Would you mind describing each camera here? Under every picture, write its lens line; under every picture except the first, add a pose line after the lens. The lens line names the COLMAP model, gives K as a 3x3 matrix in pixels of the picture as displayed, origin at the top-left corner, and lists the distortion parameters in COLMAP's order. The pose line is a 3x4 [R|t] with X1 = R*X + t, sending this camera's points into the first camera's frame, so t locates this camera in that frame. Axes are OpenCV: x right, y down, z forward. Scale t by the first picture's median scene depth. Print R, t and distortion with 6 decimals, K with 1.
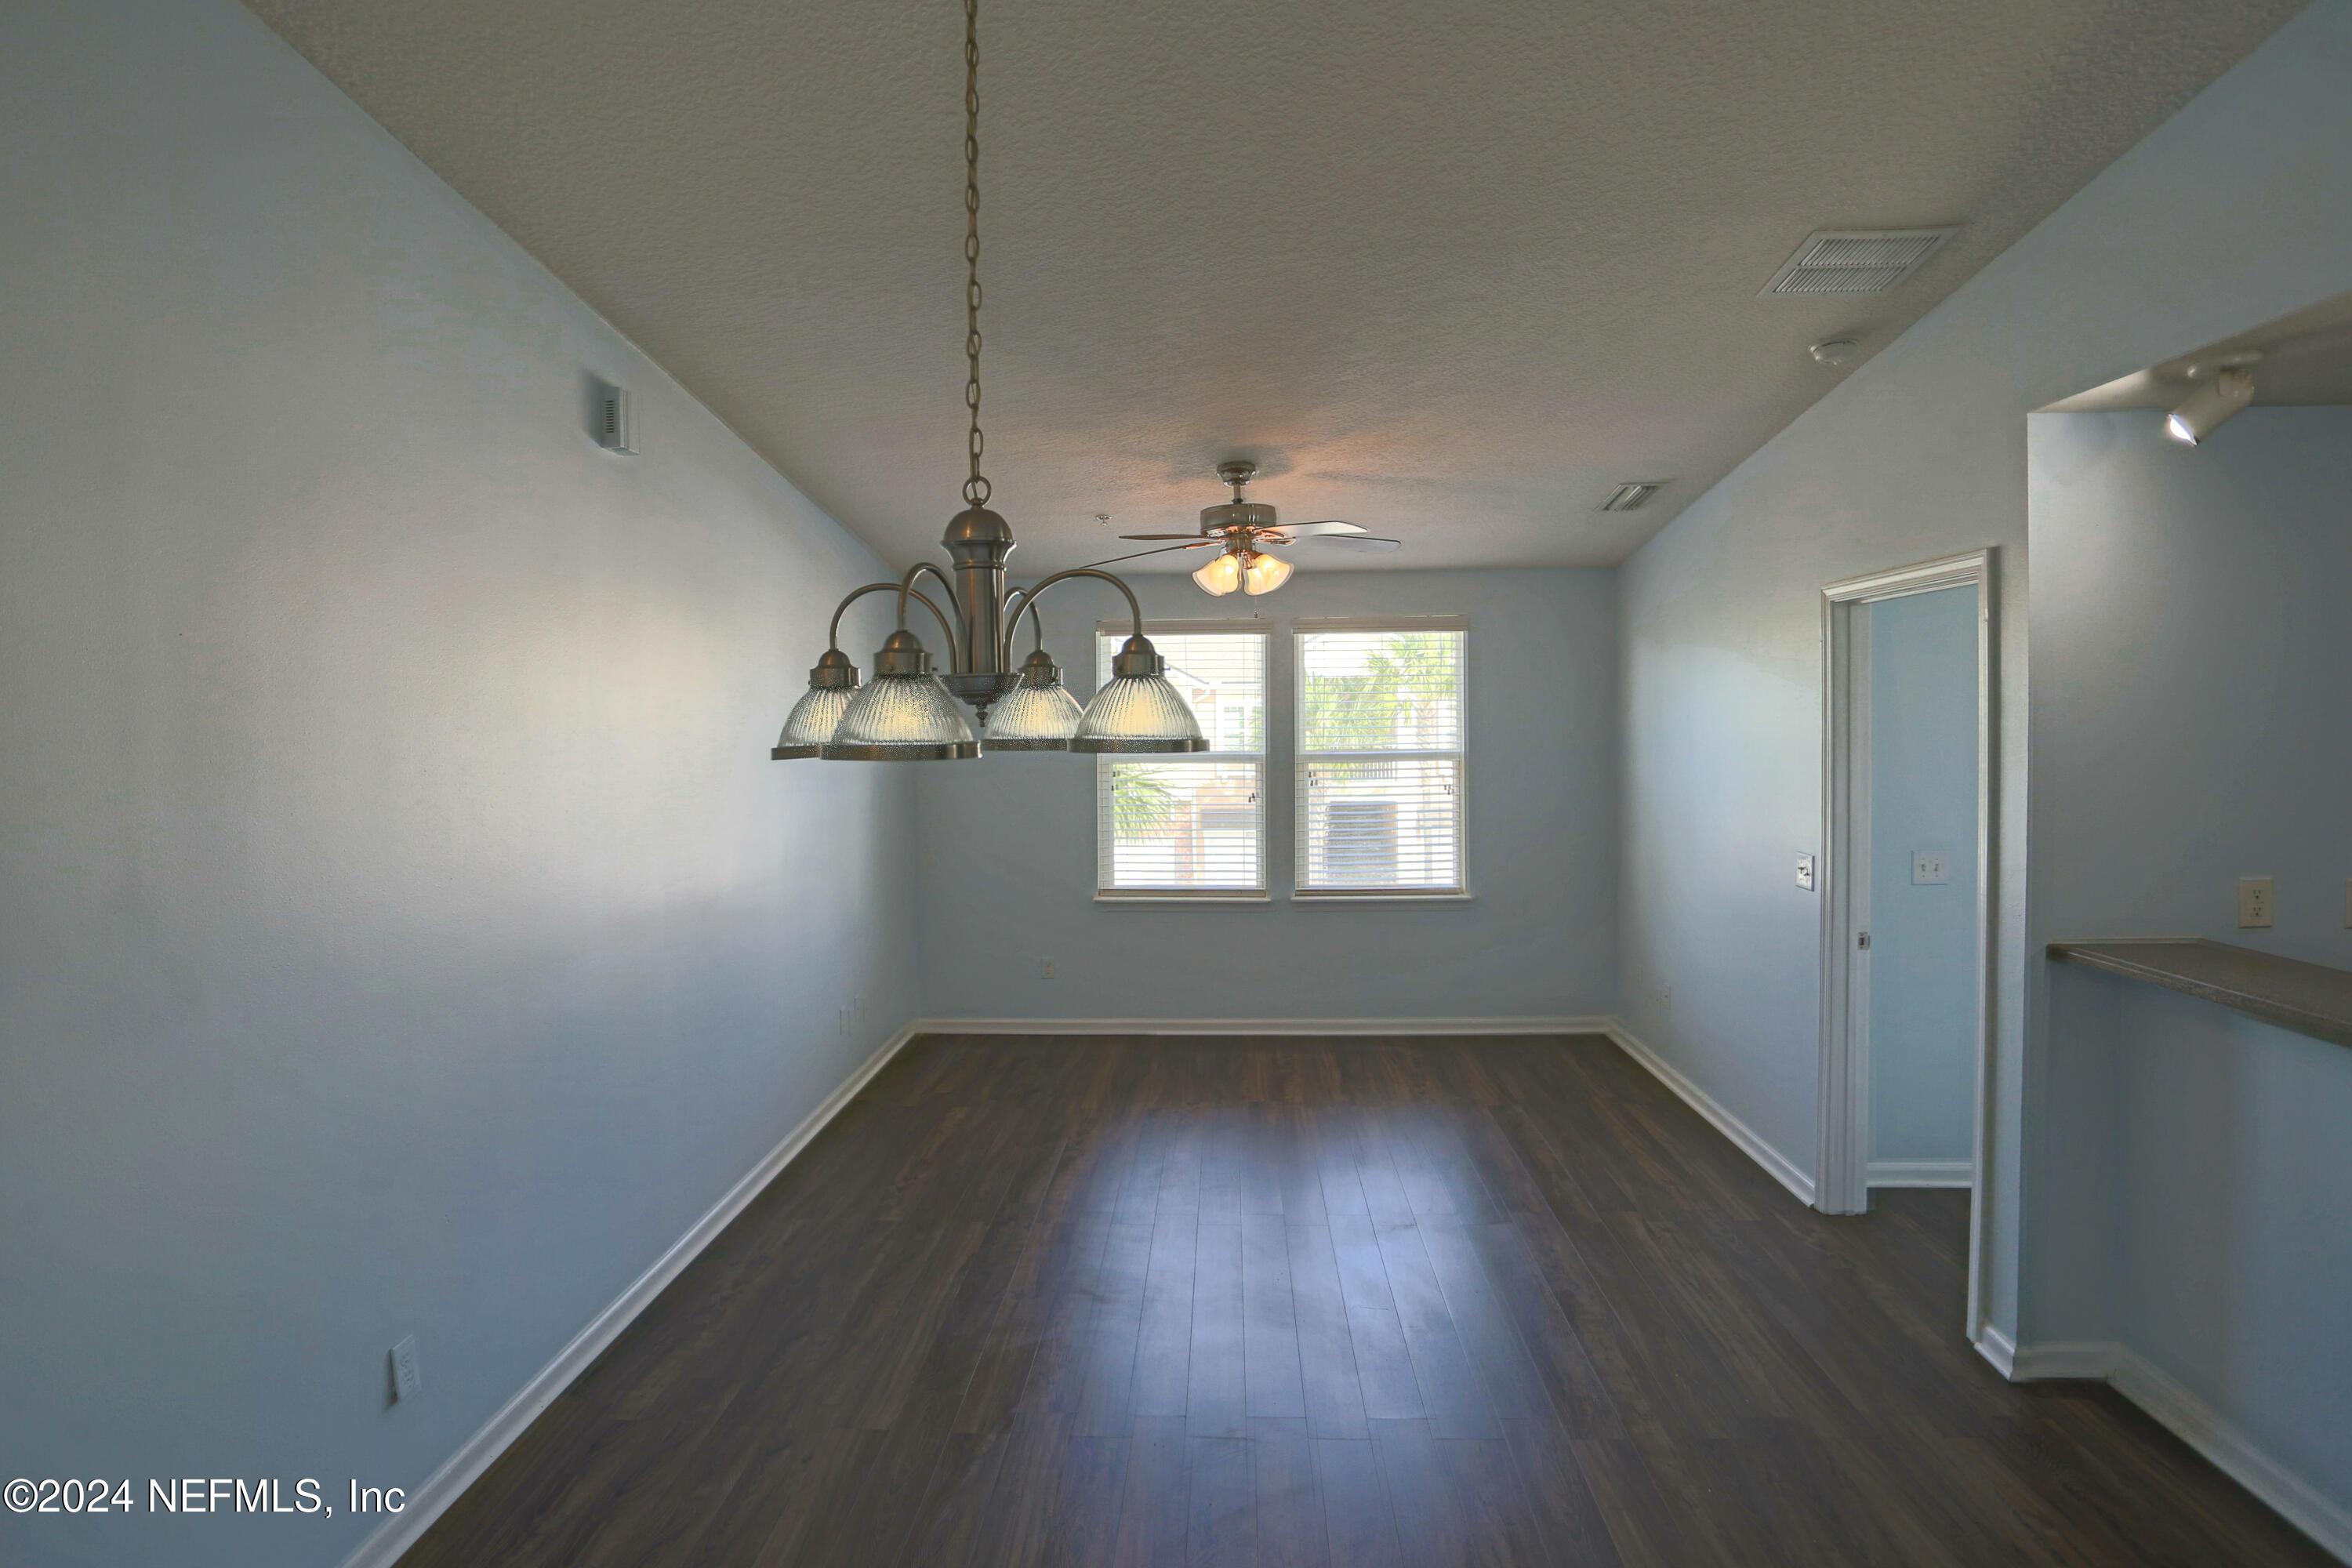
lens RADIAL K [[1263.1, 0, 1140.4], [0, 1263.1, 789.7], [0, 0, 1]] dist [-0.066357, 0.026591]
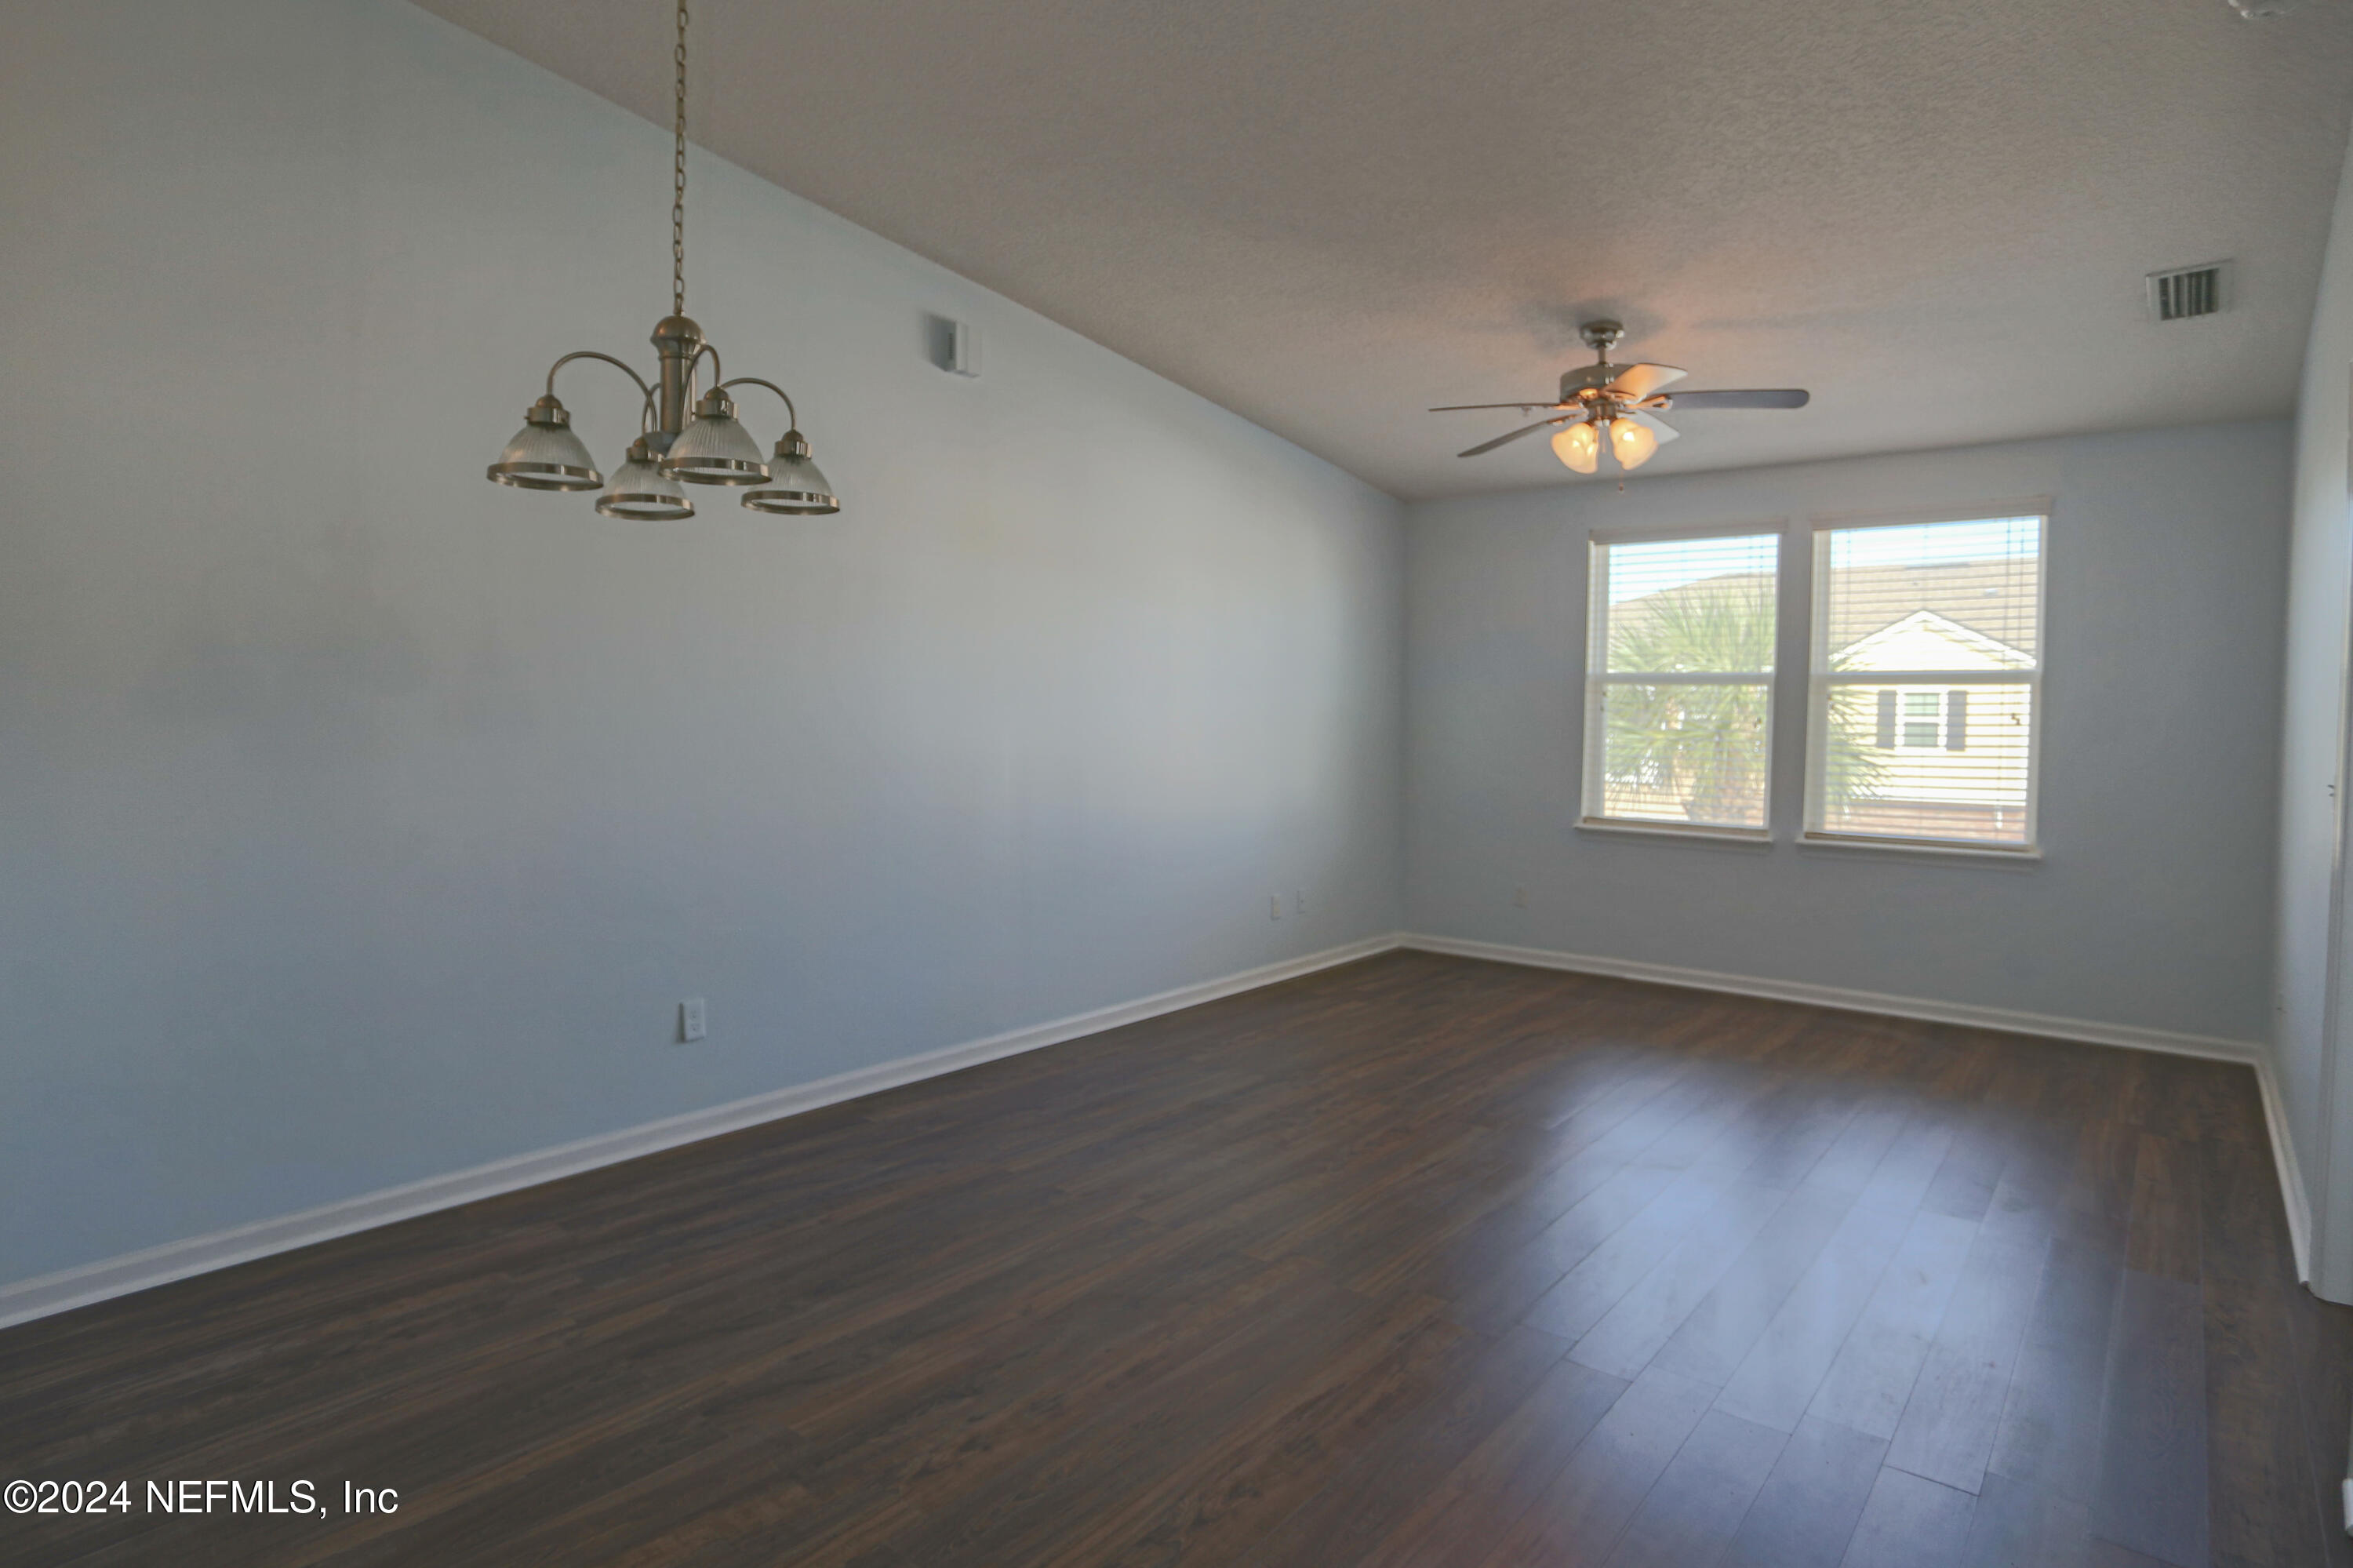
lens RADIAL K [[1263.7, 0, 1138.1], [0, 1263.7, 779.8], [0, 0, 1]] dist [-0.066357, 0.026591]
pose [[0.798307, 0.055140, -0.599721, 0.343109], [-0.056166, 0.998276, 0.017019, 0.071190], [0.599626, 0.020098, 0.800028, 0.071524]]
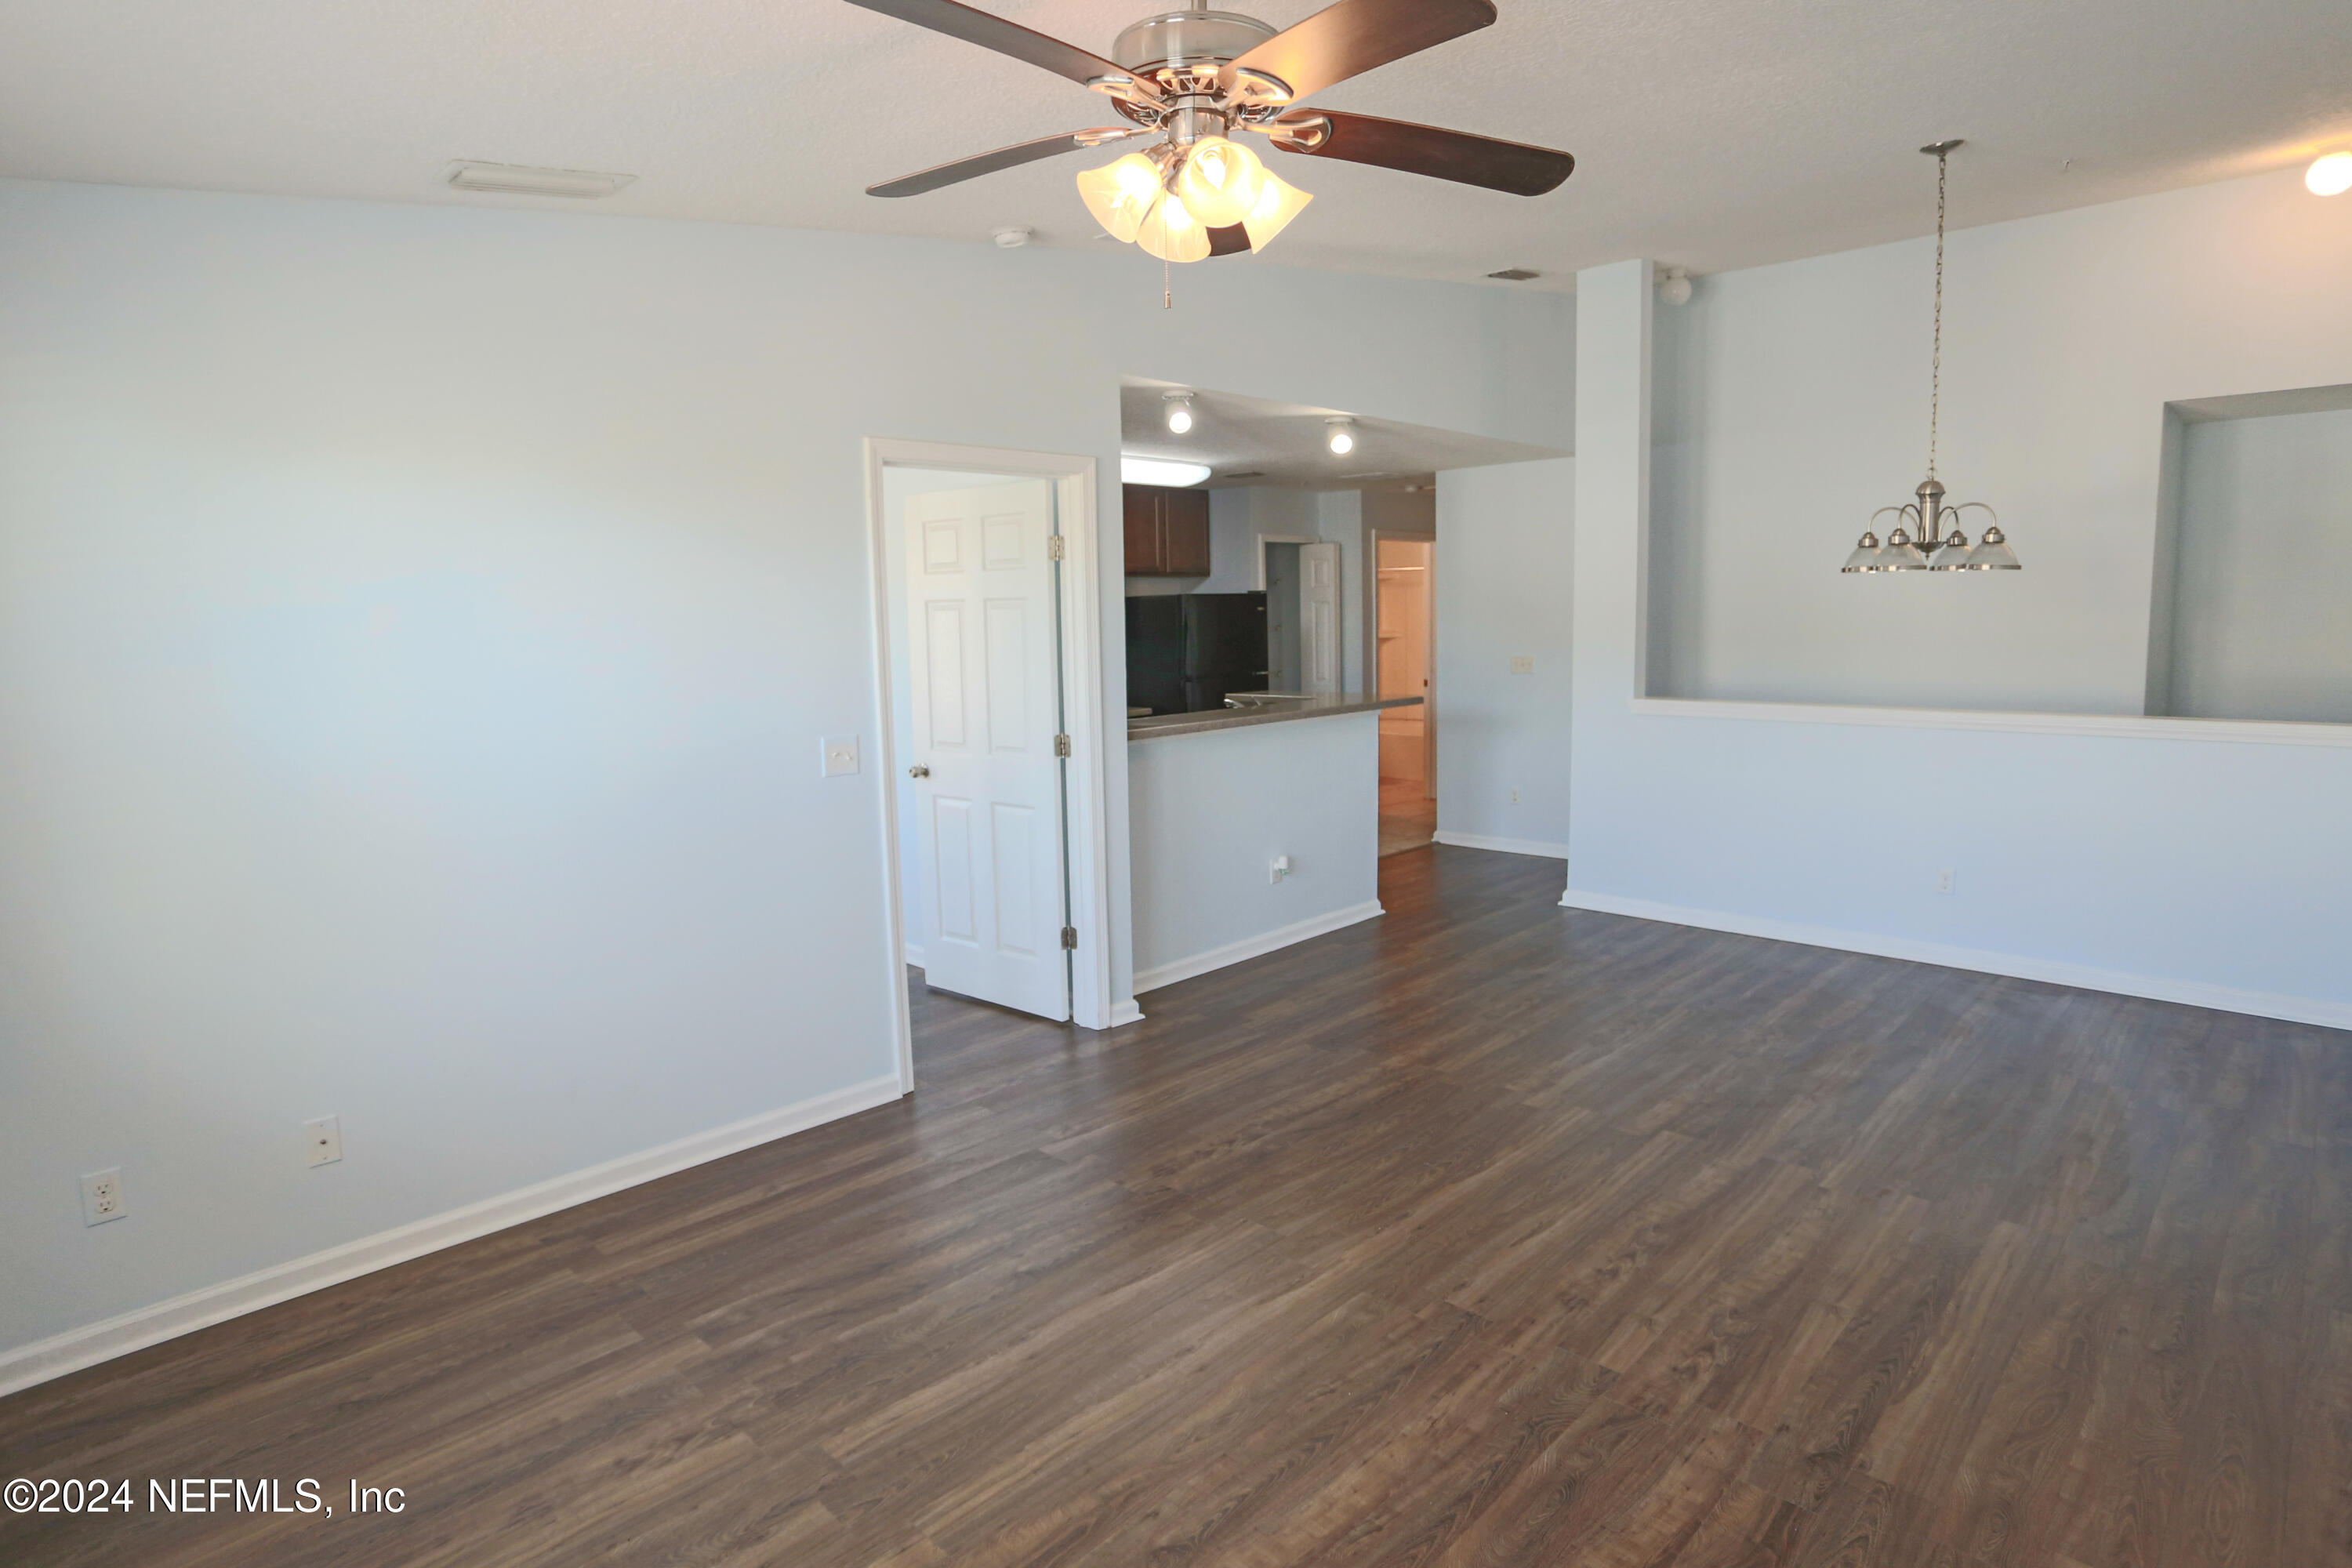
lens RADIAL K [[1263.1, 0, 1207.1], [0, 1263.1, 733.7], [0, 0, 1]] dist [-0.066357, 0.026591]
pose [[-0.783546, -0.026982, 0.620747, -0.182436], [0.071035, 0.988616, 0.132637, -0.041193], [-0.617260, 0.148022, -0.772710, 1.271439]]
